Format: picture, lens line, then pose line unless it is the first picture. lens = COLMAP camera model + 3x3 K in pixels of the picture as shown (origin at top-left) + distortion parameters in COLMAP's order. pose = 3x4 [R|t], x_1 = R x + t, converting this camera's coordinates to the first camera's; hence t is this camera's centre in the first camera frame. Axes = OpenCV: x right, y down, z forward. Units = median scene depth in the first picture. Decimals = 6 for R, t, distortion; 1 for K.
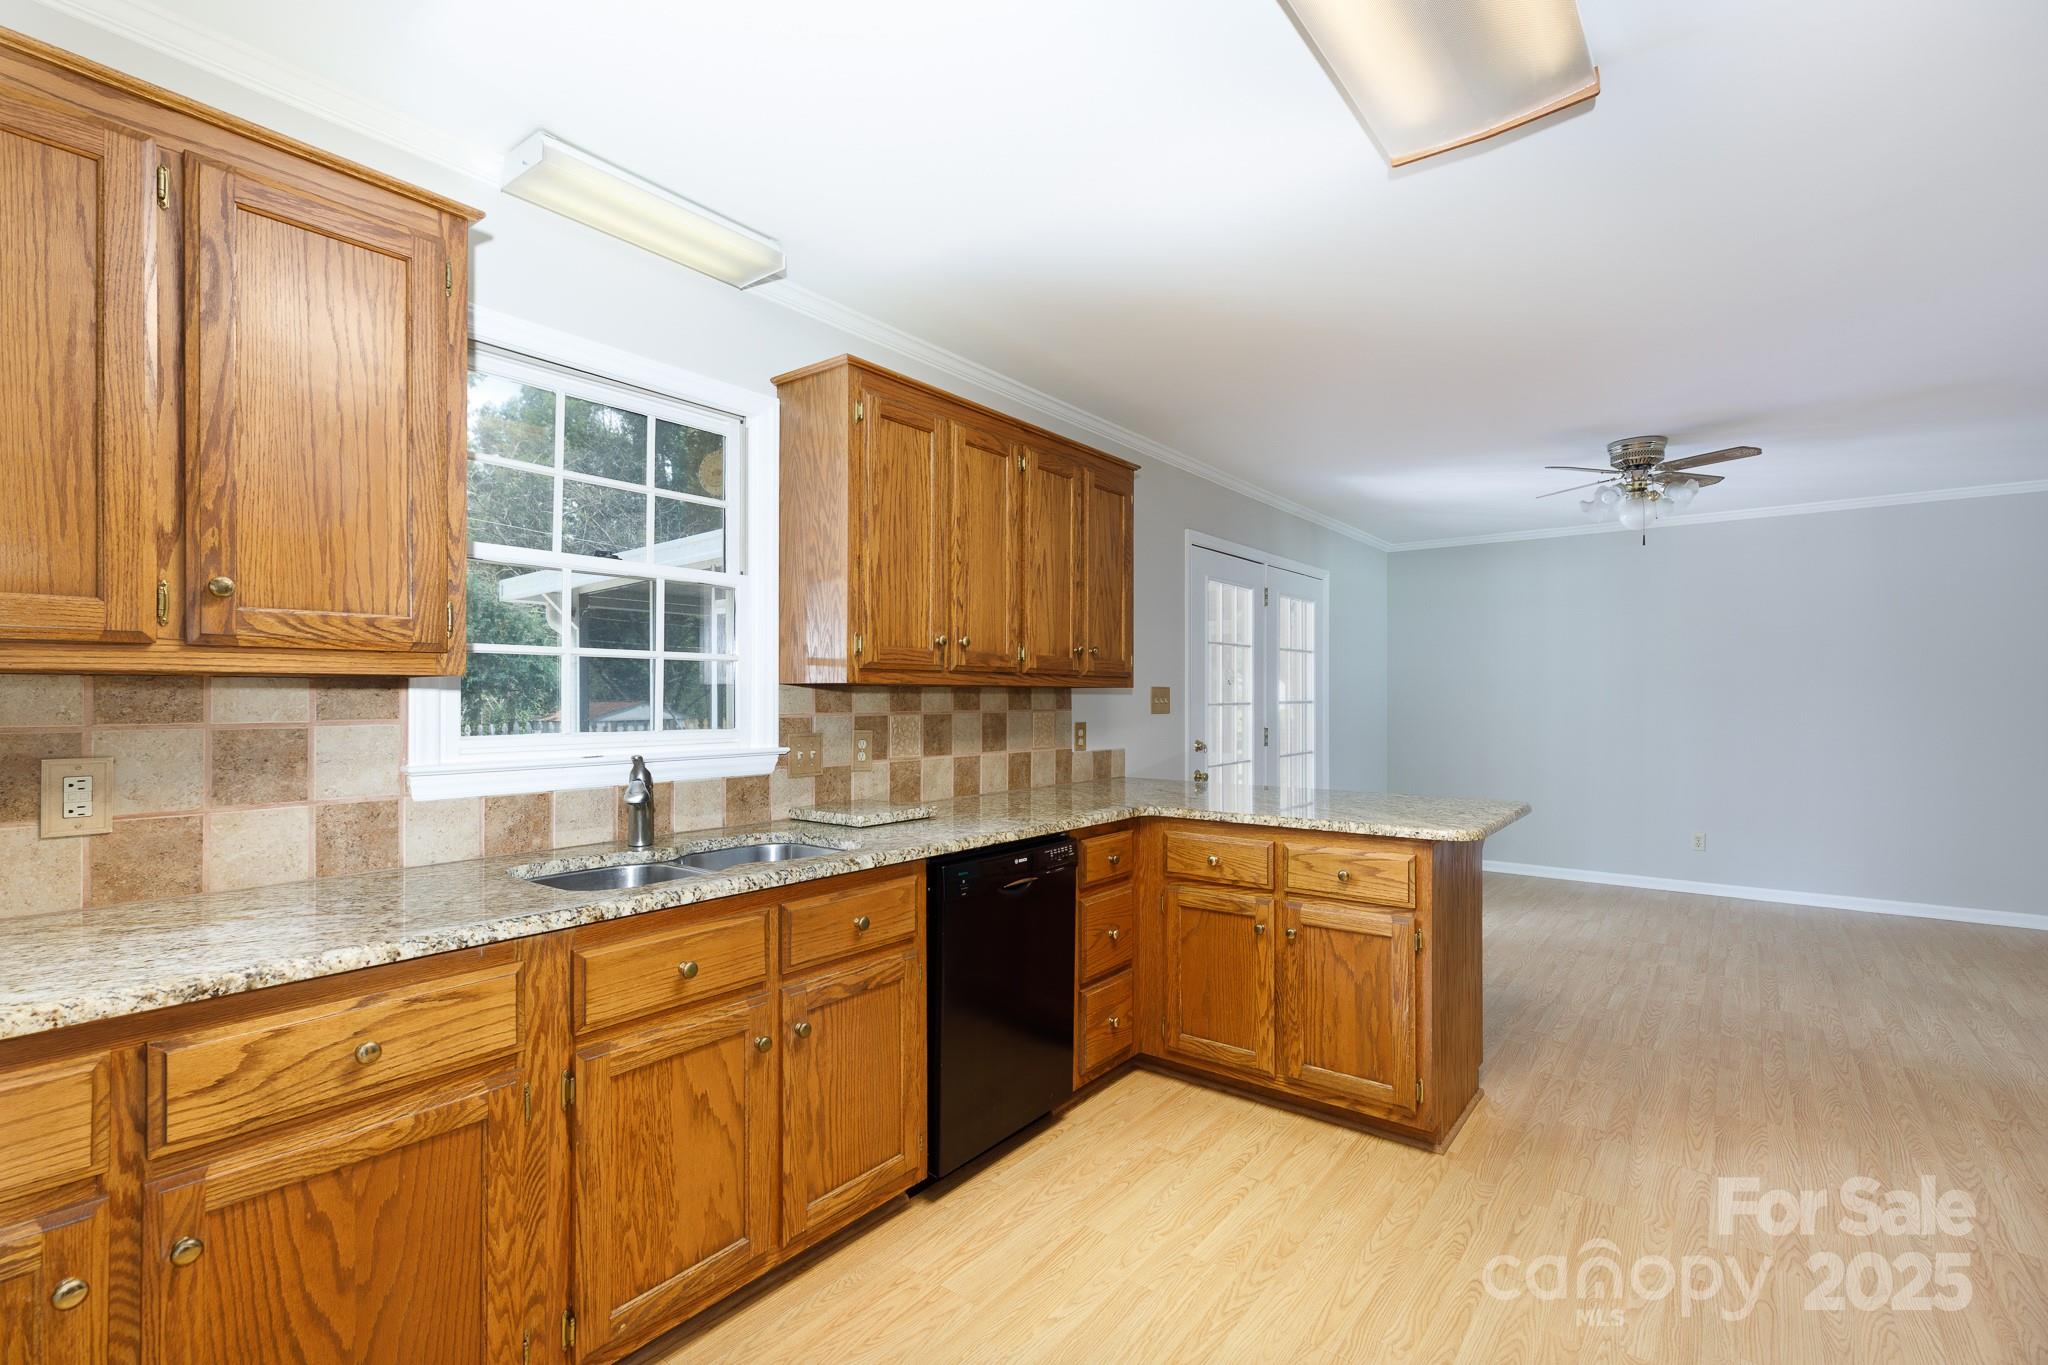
lens RADIAL K [[941.3, 0, 1024.8], [0, 941.3, 690.7], [0, 0, 1]] dist [-0.000630, -0.000106]
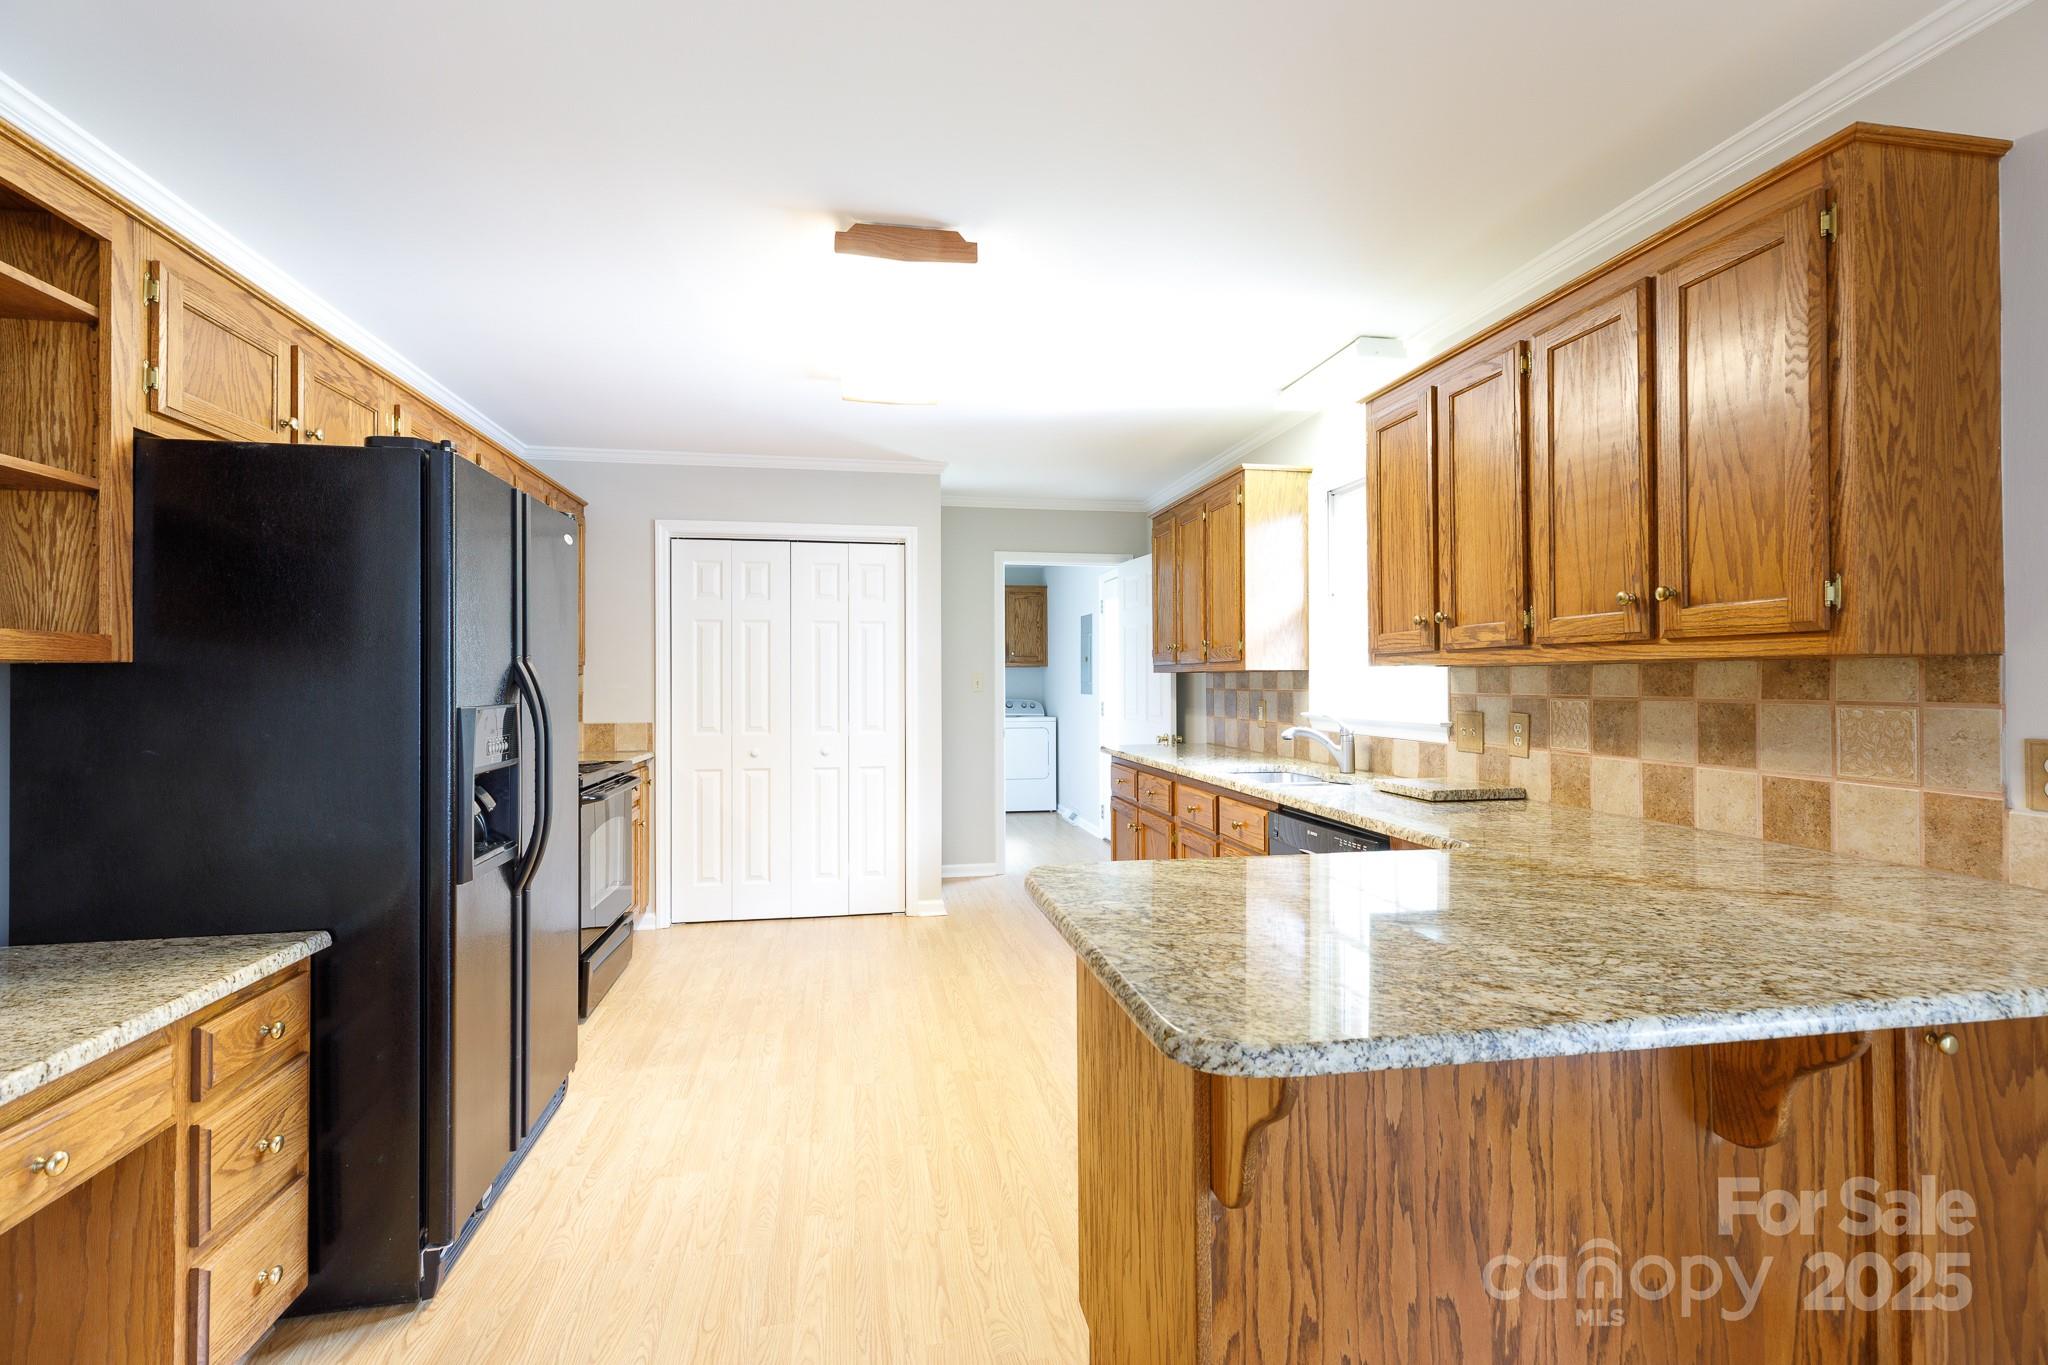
lens RADIAL K [[941.3, 0, 1022.8], [0, 941.3, 675.0], [0, 0, 1]] dist [-0.000630, -0.000106]
pose [[-0.650092, 0.003168, -0.759849, 0.787621], [0.009184, 0.999951, -0.003688, 0.002817], [0.759800, -0.009376, -0.650089, 1.128268]]
